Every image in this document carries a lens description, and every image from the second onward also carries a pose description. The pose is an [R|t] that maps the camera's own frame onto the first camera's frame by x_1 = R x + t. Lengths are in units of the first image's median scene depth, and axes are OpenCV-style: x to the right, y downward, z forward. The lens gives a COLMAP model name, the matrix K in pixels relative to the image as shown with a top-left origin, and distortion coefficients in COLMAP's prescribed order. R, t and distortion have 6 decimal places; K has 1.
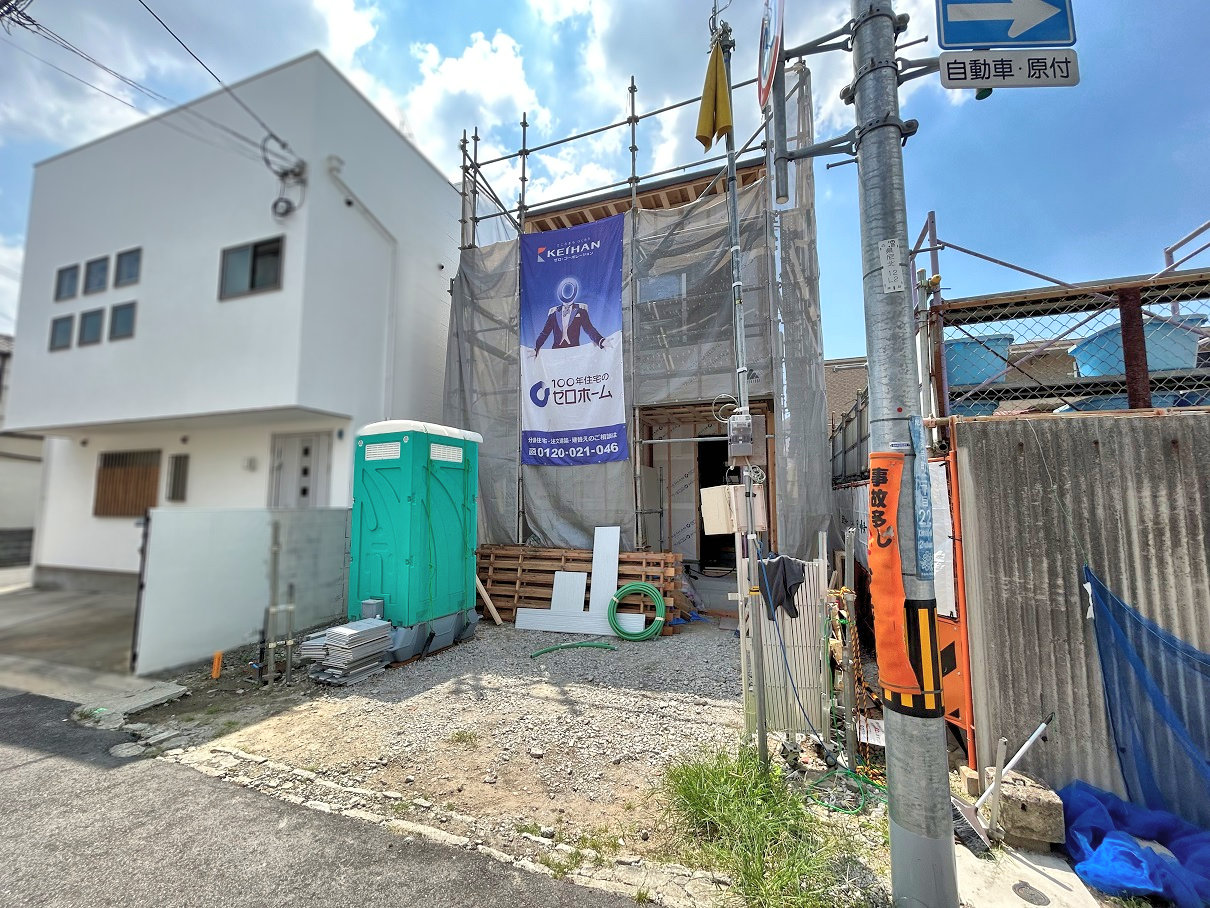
lens RADIAL K [[486.5, 0, 600.3], [0, 486.5, 455.6], [0, 0, 1]] dist [0.001860, 0.000072]
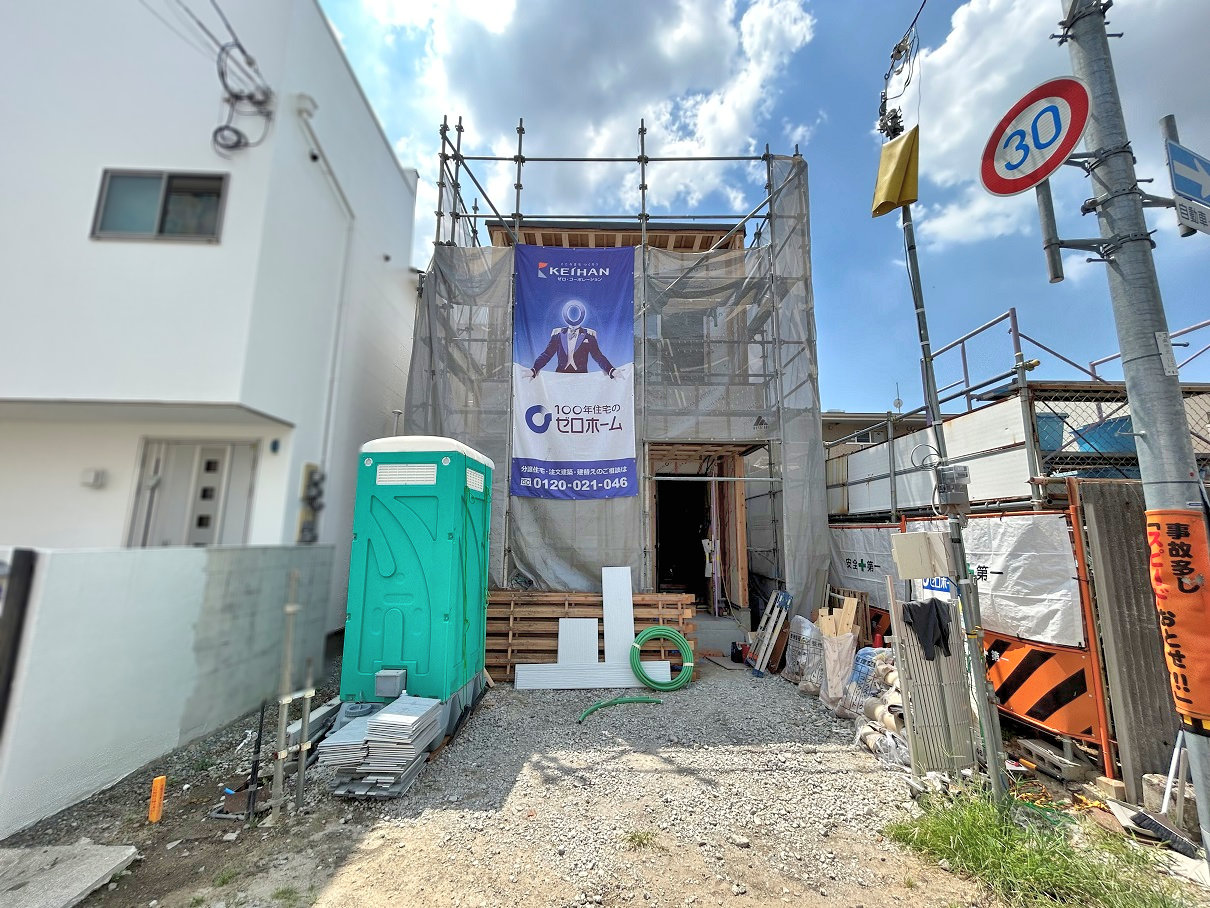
lens RADIAL K [[486.5, 0, 607.3], [0, 486.5, 457.3], [0, 0, 1]] dist [0.001860, 0.000072]
pose [[0.932625, 0.067915, 0.354398, -0.353562], [-0.045162, 0.996375, -0.072094, 0.004736], [-0.358009, 0.051232, 0.932311, 0.126277]]
